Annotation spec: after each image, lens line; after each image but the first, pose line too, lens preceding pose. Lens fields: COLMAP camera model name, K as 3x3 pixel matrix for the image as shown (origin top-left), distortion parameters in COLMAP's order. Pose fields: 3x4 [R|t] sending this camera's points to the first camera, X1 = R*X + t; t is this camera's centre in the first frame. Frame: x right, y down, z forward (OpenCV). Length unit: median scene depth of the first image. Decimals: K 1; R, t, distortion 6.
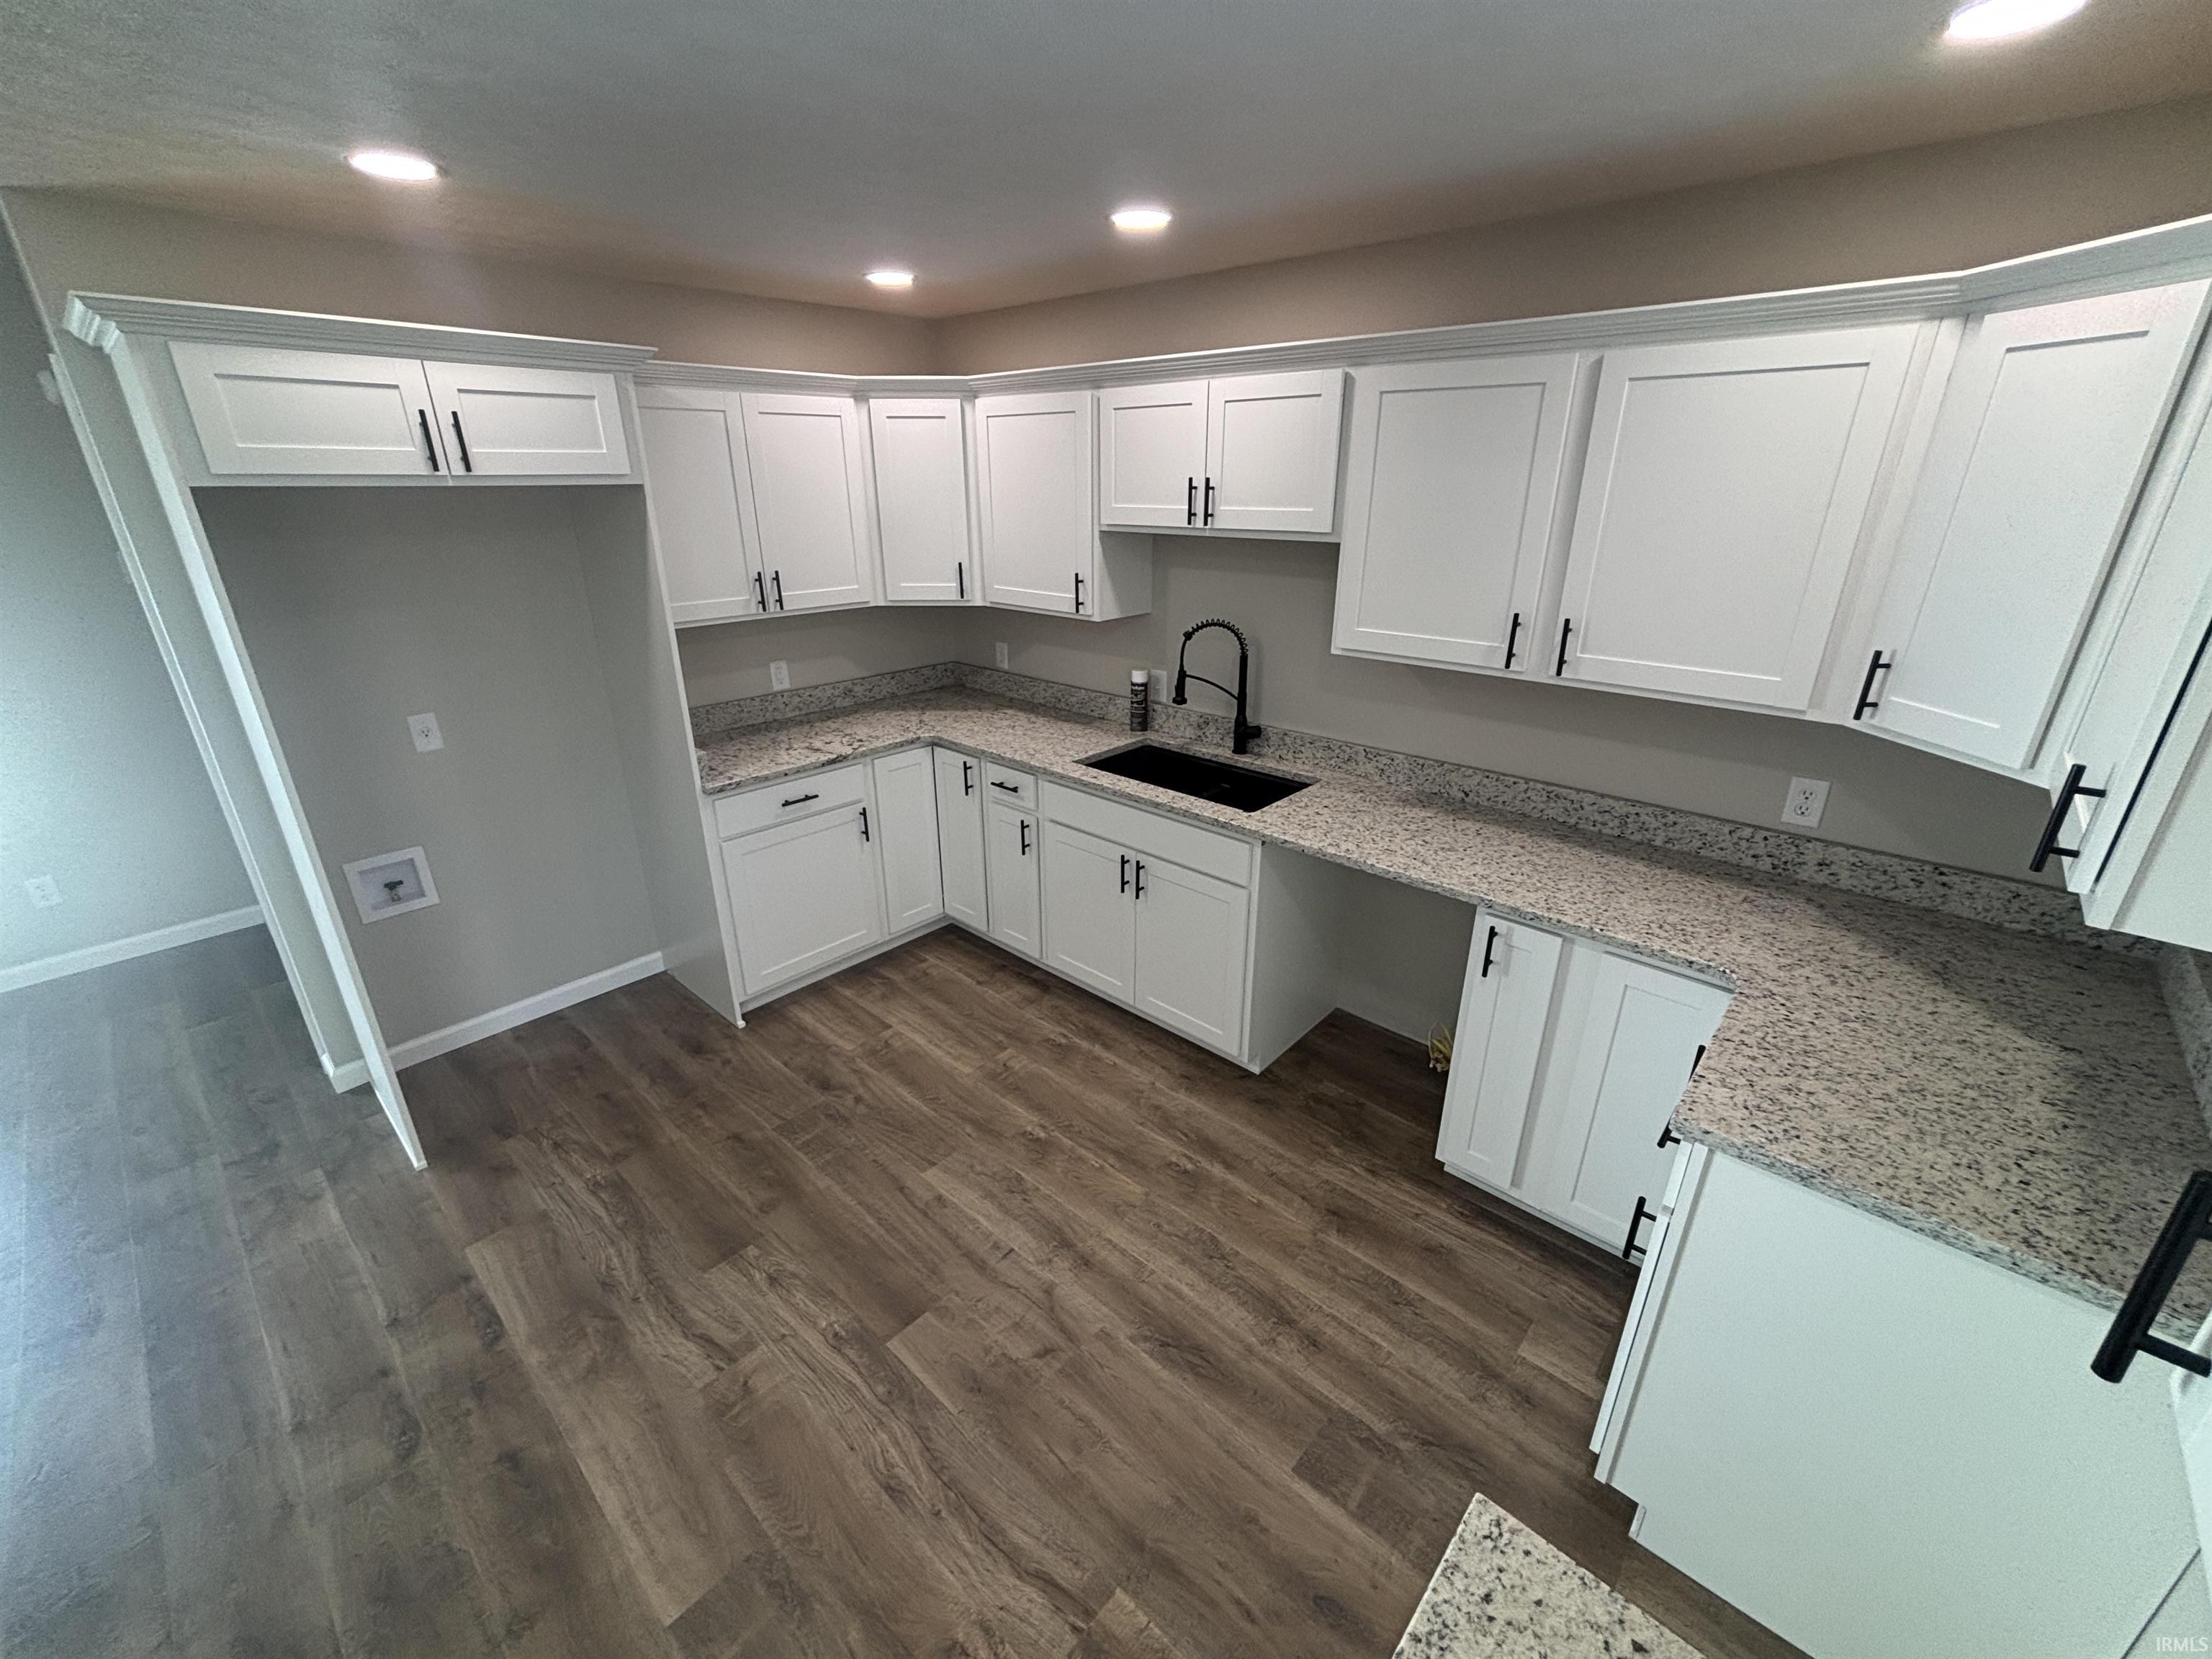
lens RADIAL K [[897.7, 0, 1099.3], [0, 897.7, 831.1], [0, 0, 1]] dist [0.001946, -0.001842]
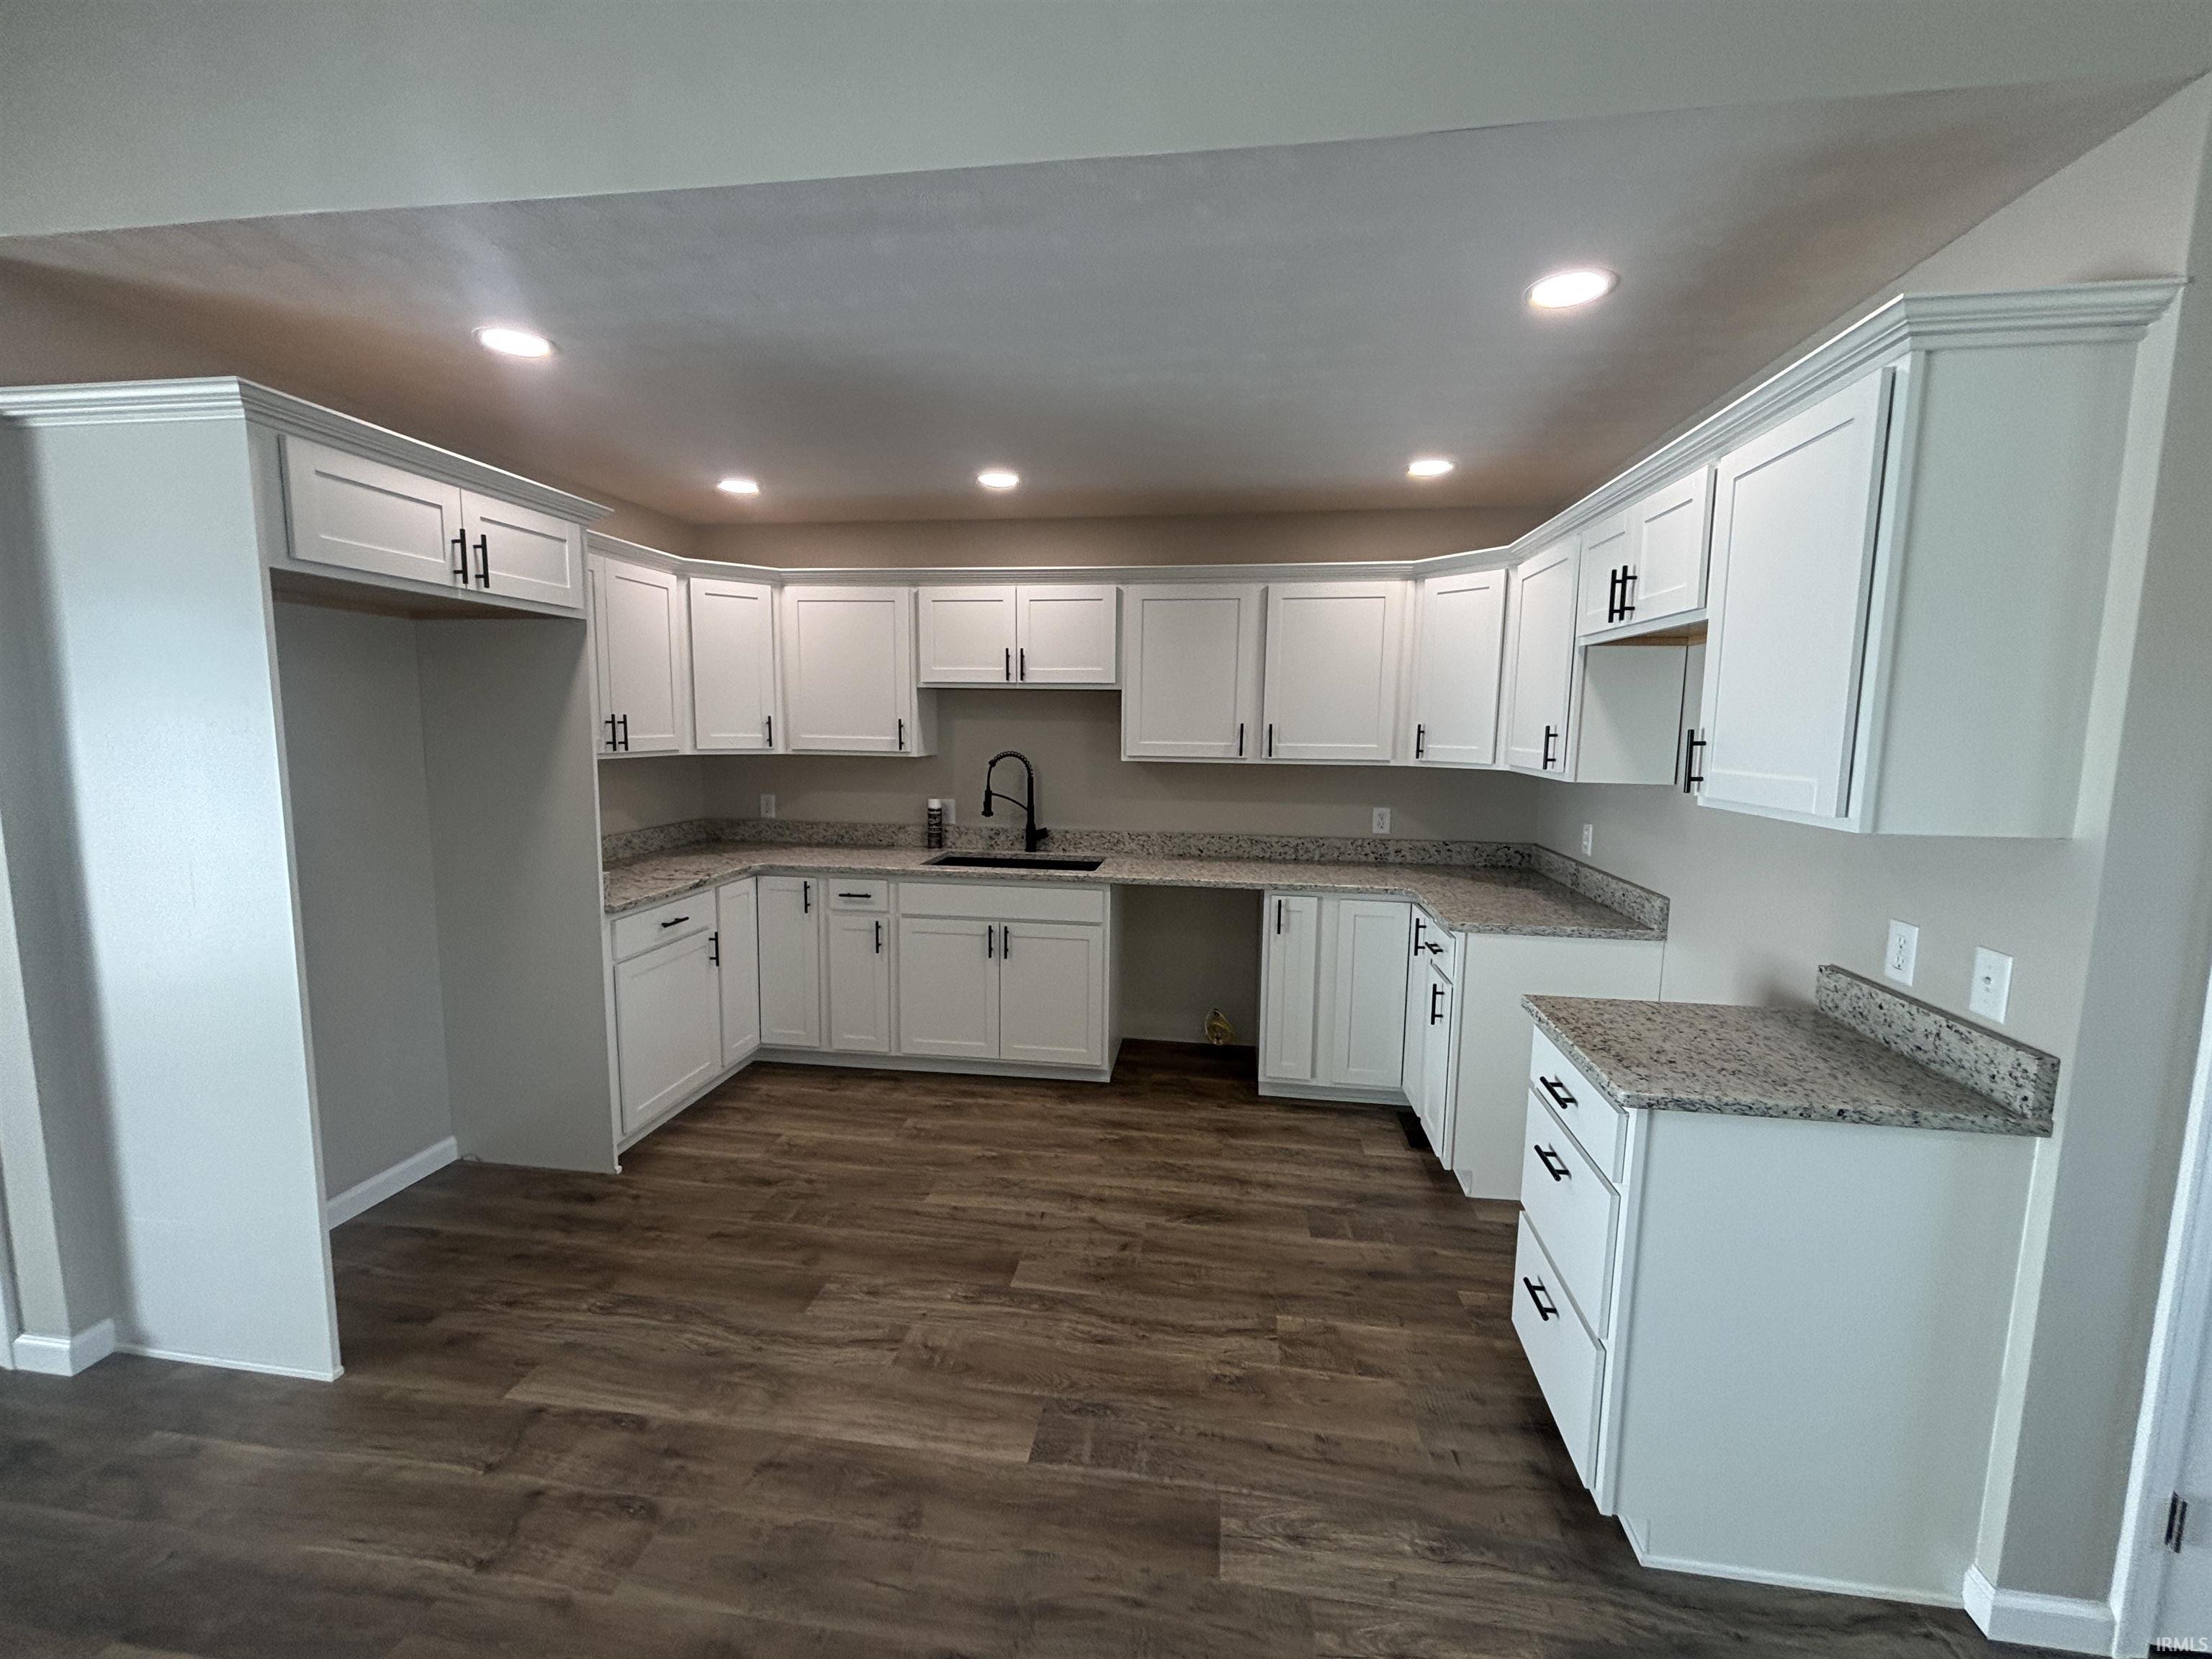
lens RADIAL K [[897.7, 0, 1100.0], [0, 897.7, 831.9], [0, 0, 1]] dist [0.001946, -0.001842]
pose [[0.825324, -0.056168, 0.561859, -0.641363], [0.196007, 0.961665, -0.191783, 0.202518], [-0.529549, 0.268411, 0.804695, -0.150111]]
